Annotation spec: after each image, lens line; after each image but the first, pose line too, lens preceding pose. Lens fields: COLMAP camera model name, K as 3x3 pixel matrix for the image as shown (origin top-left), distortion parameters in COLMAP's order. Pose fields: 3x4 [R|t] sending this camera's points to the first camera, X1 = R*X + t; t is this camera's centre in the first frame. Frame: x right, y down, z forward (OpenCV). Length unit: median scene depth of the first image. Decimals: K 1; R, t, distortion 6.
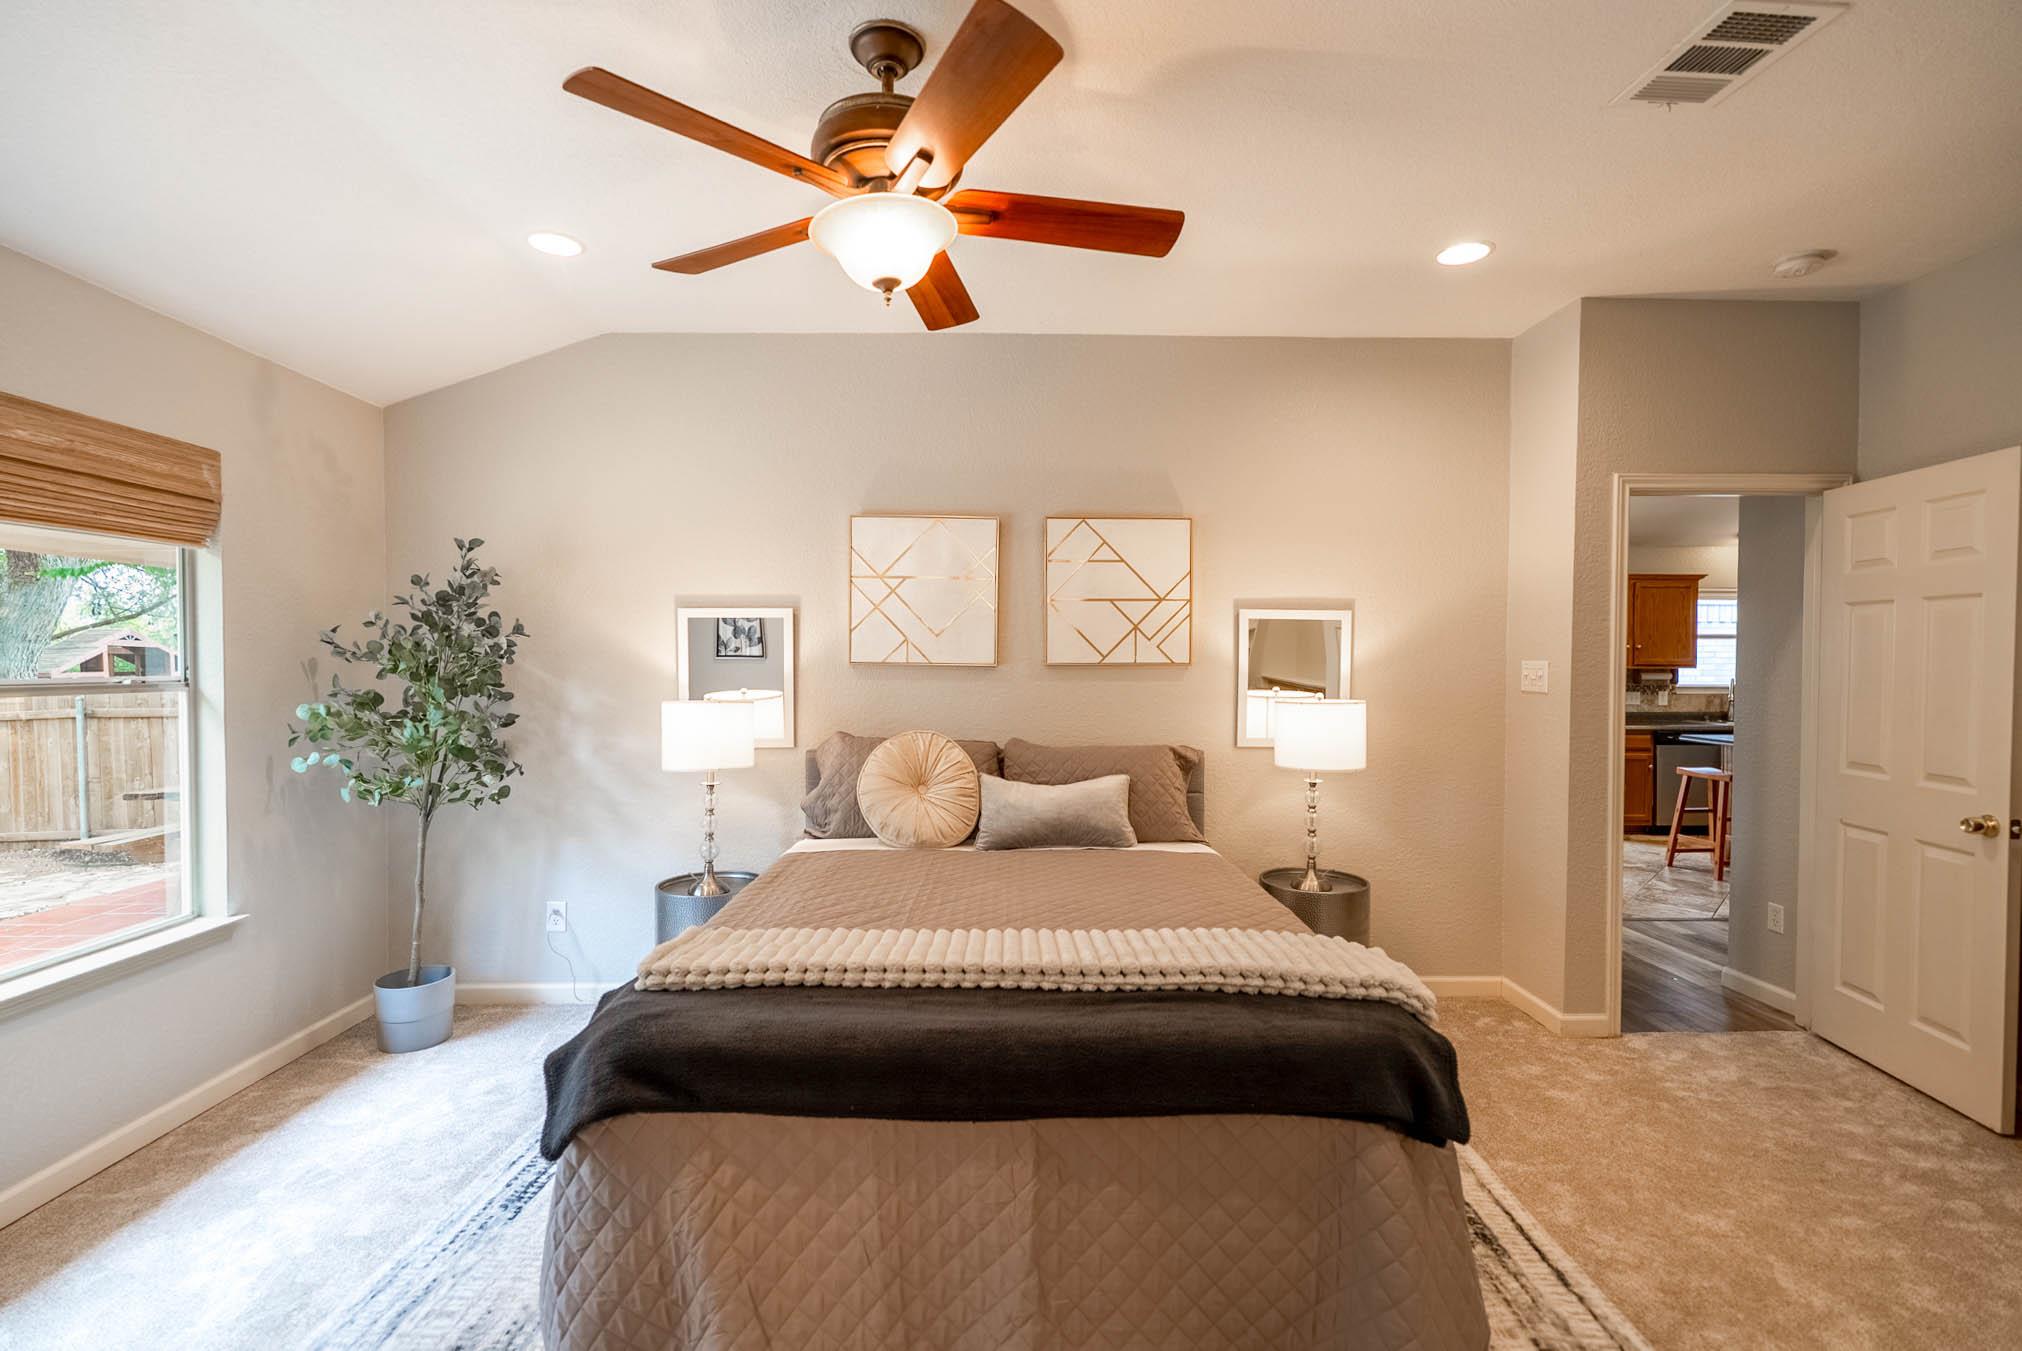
lens RADIAL K [[911.5, 0, 1006.0], [0, 911.5, 674.7], [0, 0, 1]] dist [0.007157, -0.003989]
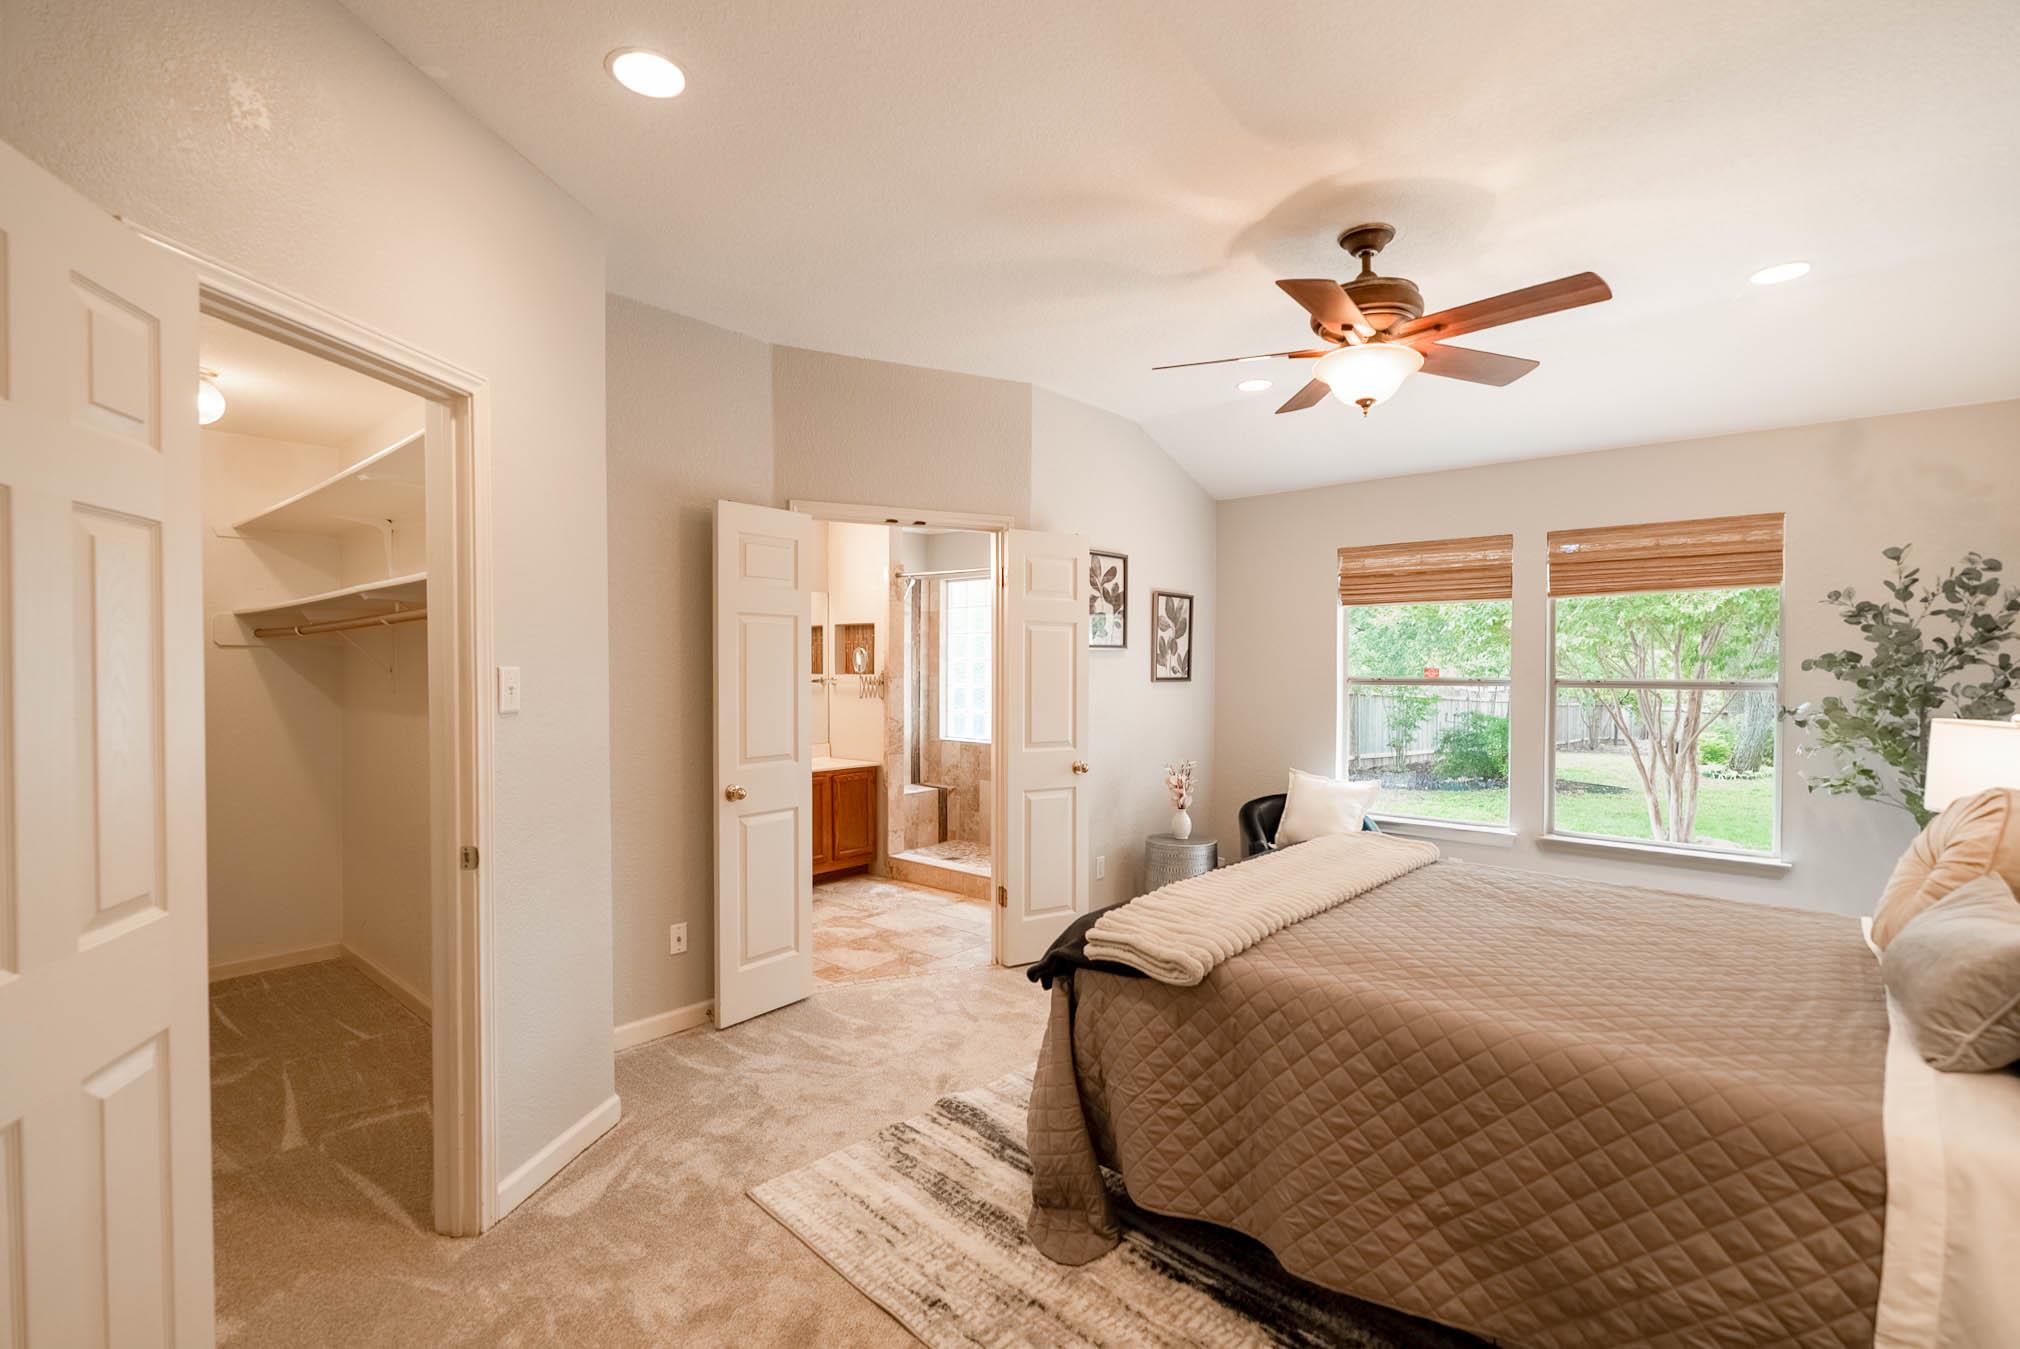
lens RADIAL K [[910.6, 0, 1011.9], [0, 910.6, 673.3], [0, 0, 1]] dist [0.007157, -0.003989]
pose [[-0.663382, 0.003034, -0.748274, 0.700029], [-0.010874, 0.999847, 0.013694, -0.012207], [0.748202, 0.017221, -0.663248, 0.834485]]
